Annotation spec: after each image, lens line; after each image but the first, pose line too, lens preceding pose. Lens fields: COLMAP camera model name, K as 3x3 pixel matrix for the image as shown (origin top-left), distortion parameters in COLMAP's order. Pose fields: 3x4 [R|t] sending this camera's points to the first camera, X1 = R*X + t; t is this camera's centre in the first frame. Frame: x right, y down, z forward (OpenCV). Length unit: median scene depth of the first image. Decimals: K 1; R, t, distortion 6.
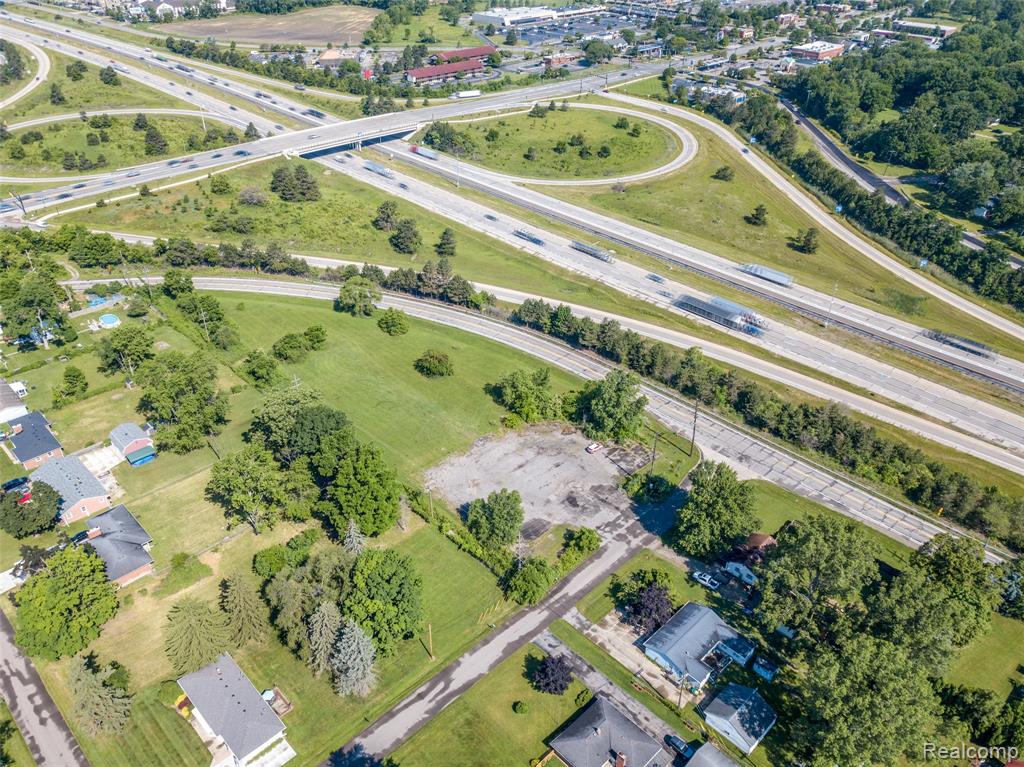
lens RADIAL K [[781.1, 0, 502.7], [0, 781.1, 384.3], [0, 0, 1]] dist [0.028244, -0.001691]
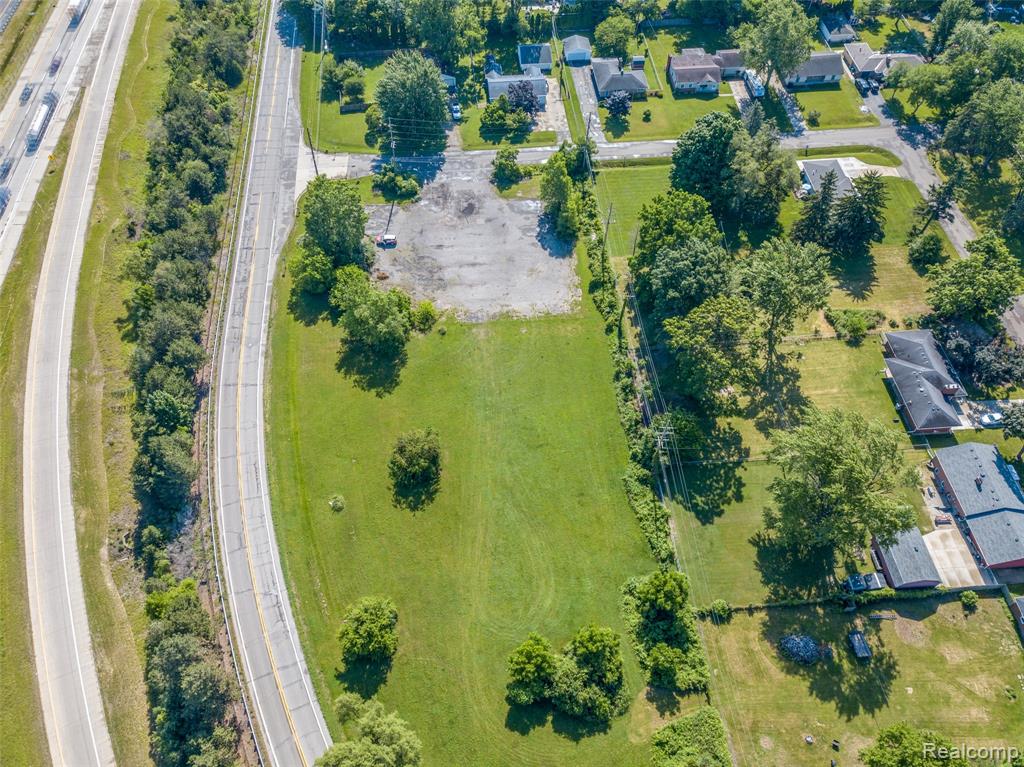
lens RADIAL K [[783.5, 0, 503.2], [0, 783.5, 389.1], [0, 0, 1]] dist [0.016474, -0.000398]
pose [[-0.781063, -0.504434, 0.368085, -0.229837], [0.339630, 0.151484, 0.928280, -0.390919], [-0.524015, 0.850058, 0.053003, 0.613141]]
